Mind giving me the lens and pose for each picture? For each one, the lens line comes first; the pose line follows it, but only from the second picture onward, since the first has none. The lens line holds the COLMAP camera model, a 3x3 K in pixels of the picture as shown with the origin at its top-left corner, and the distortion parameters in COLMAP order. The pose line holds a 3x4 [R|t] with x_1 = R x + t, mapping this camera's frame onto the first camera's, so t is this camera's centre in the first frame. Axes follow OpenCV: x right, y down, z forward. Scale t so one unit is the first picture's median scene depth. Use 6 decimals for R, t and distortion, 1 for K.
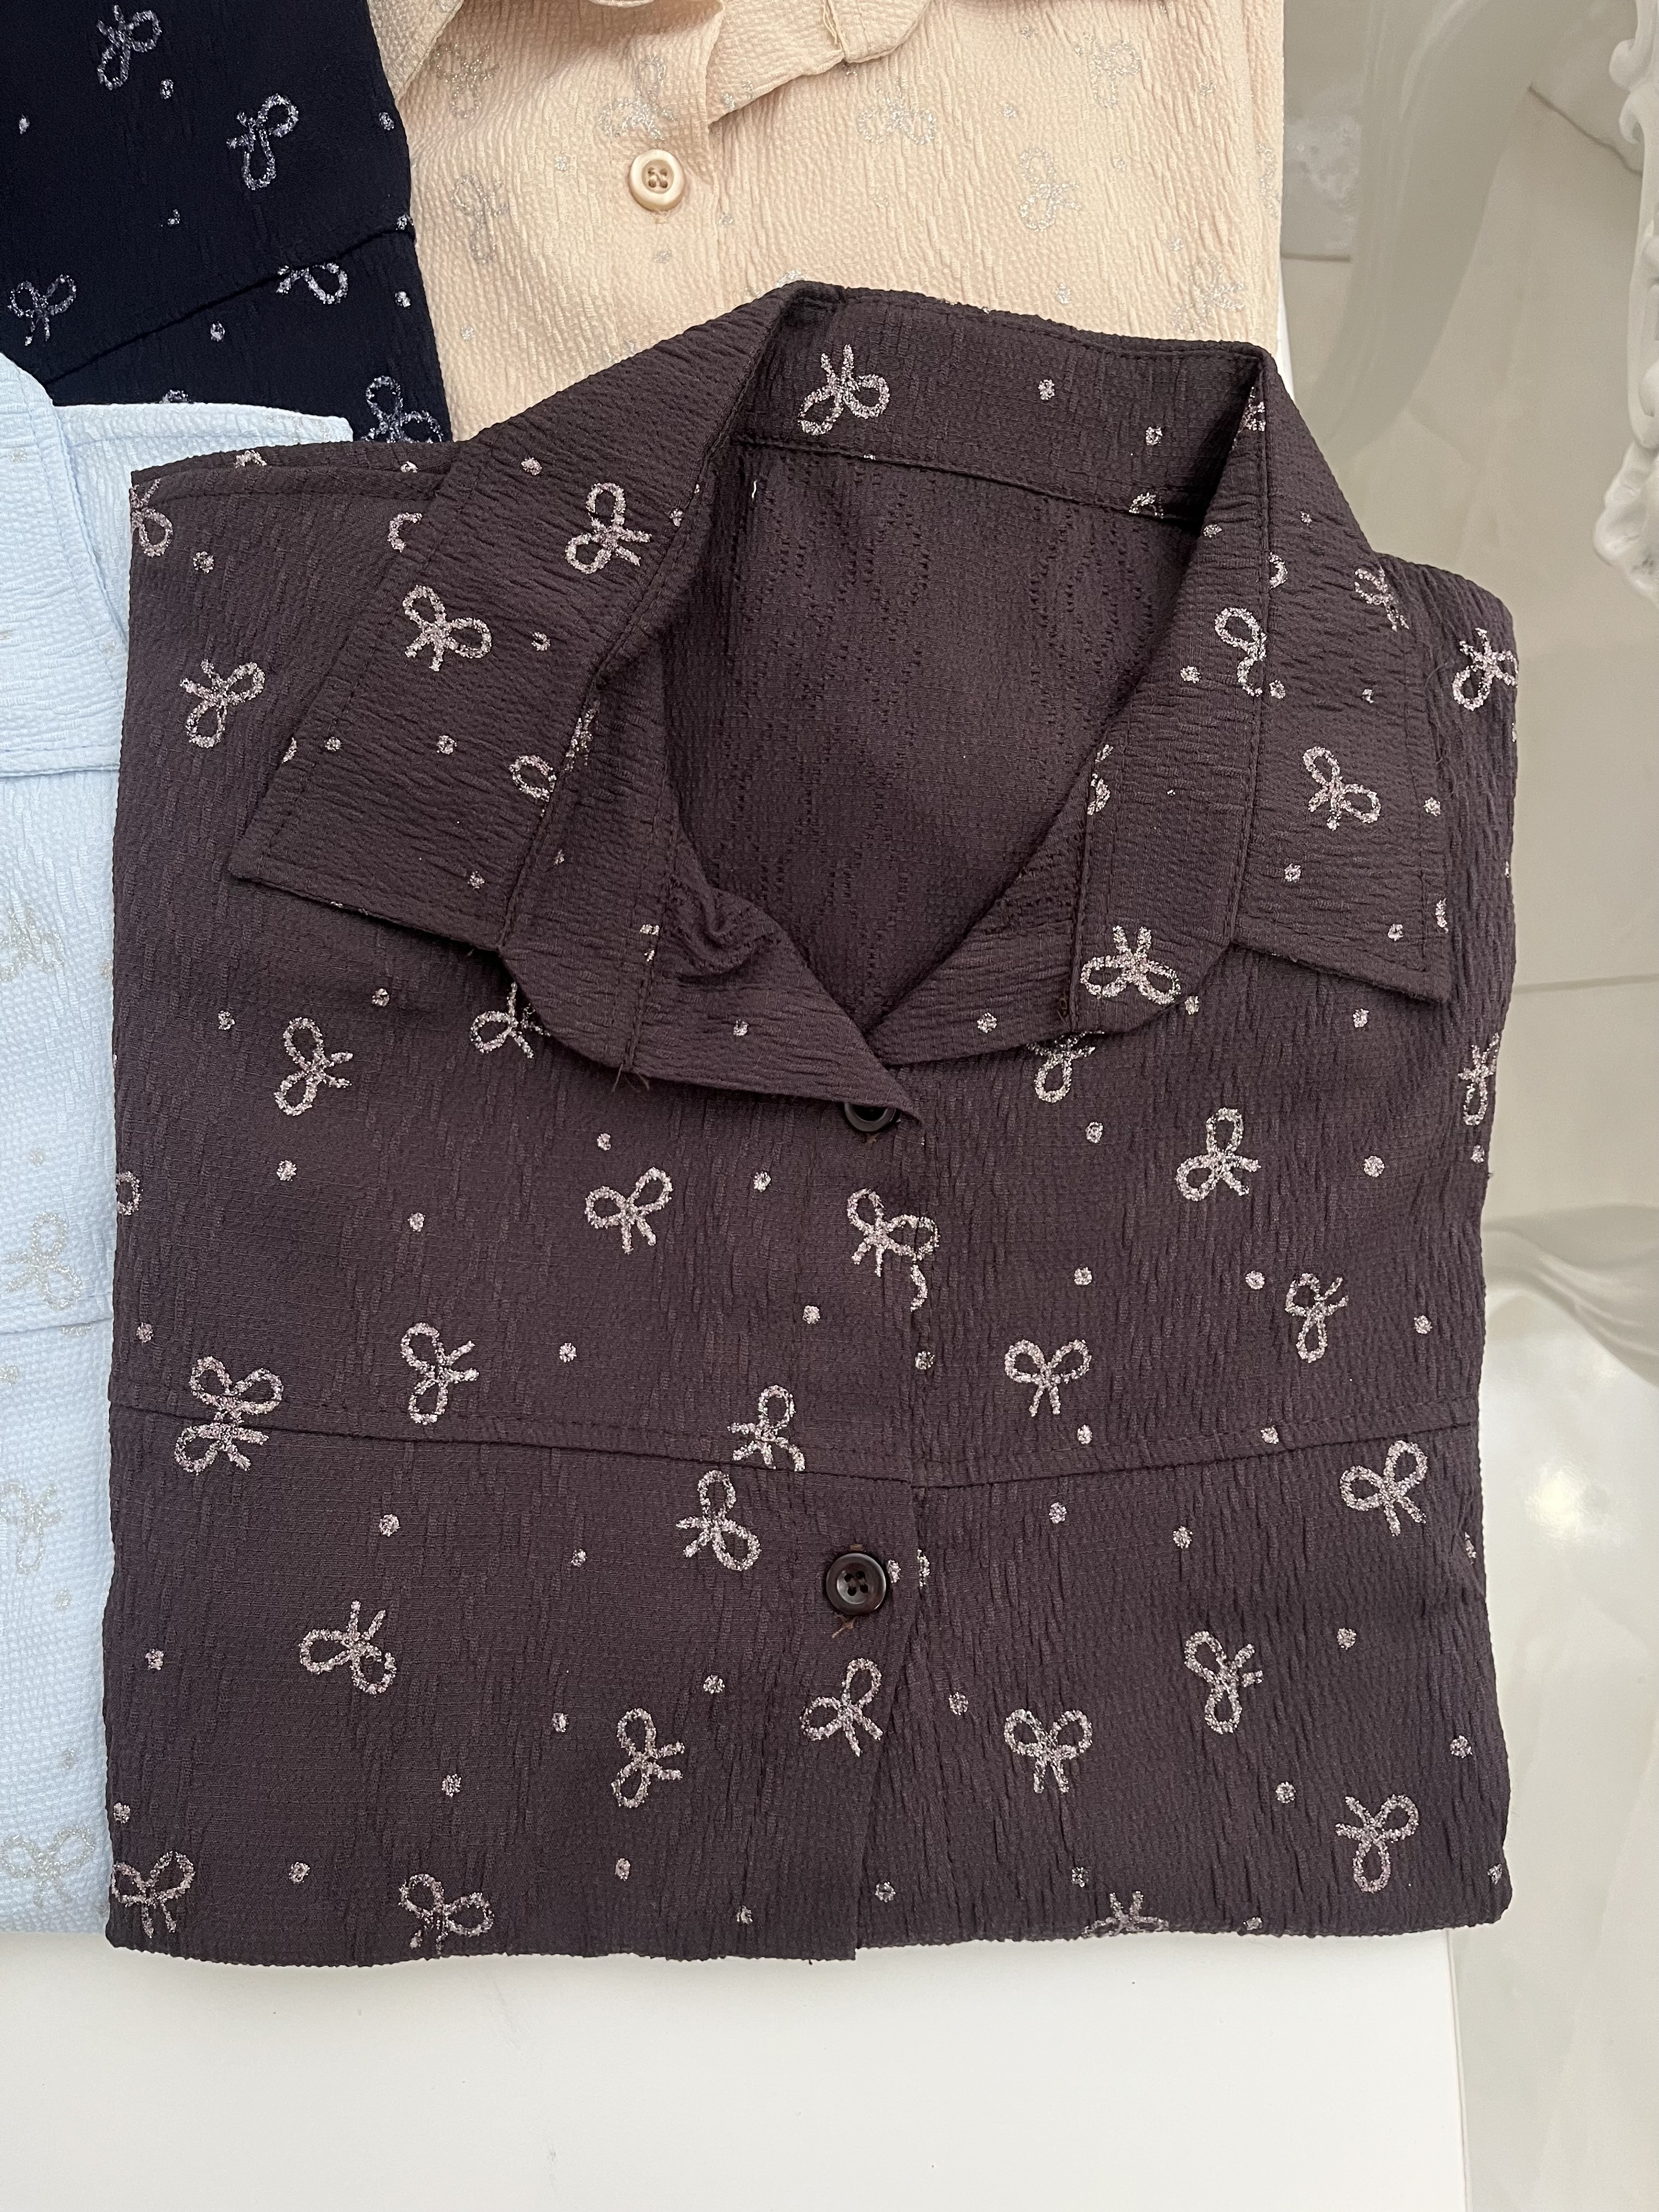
lens RADIAL K [[1670.7, 0, 828.2], [0, 1670.7, 1107.5], [0, 0, 1]] dist [0.016396, -0.018241]
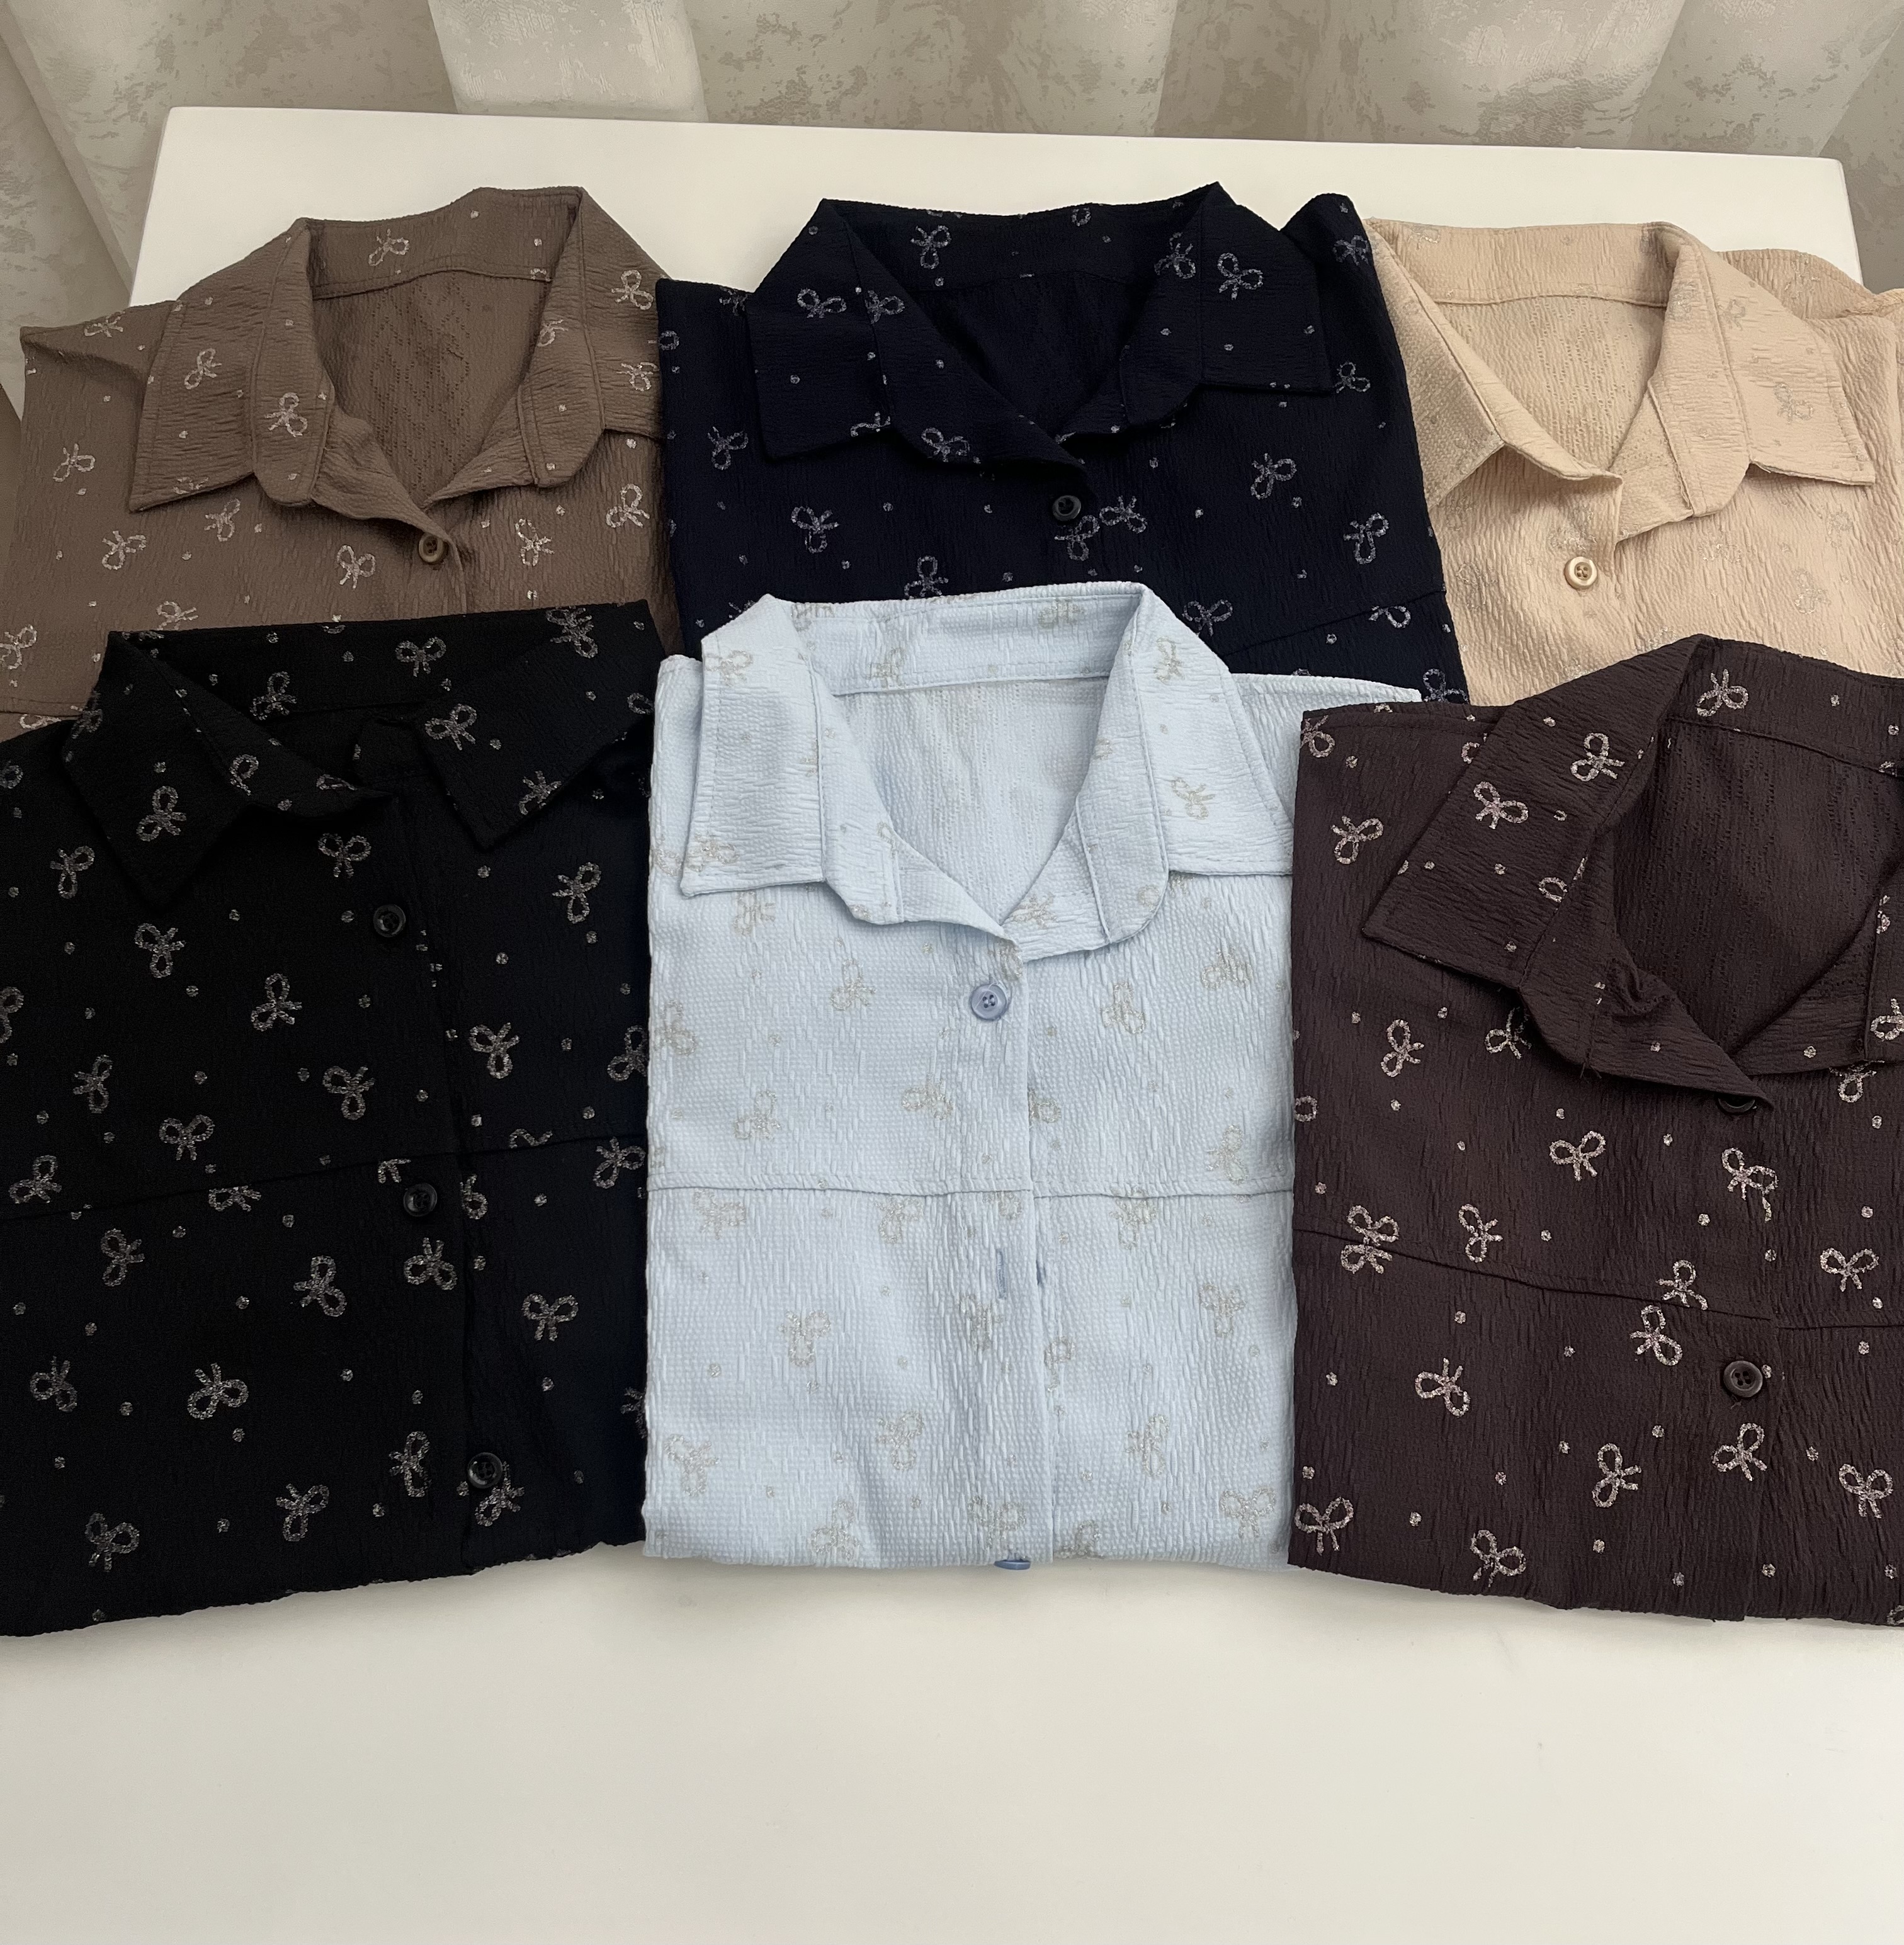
lens RADIAL K [[1727.9, 0, 1067.9], [0, 1727.9, 1031.5], [0, 0, 1]] dist [0.002547, -0.006735]
pose [[0.996958, 0.071364, -0.031322, -0.592044], [-0.076375, 0.974640, -0.210344, 0.348957], [0.015517, 0.212096, 0.977126, -0.702032]]
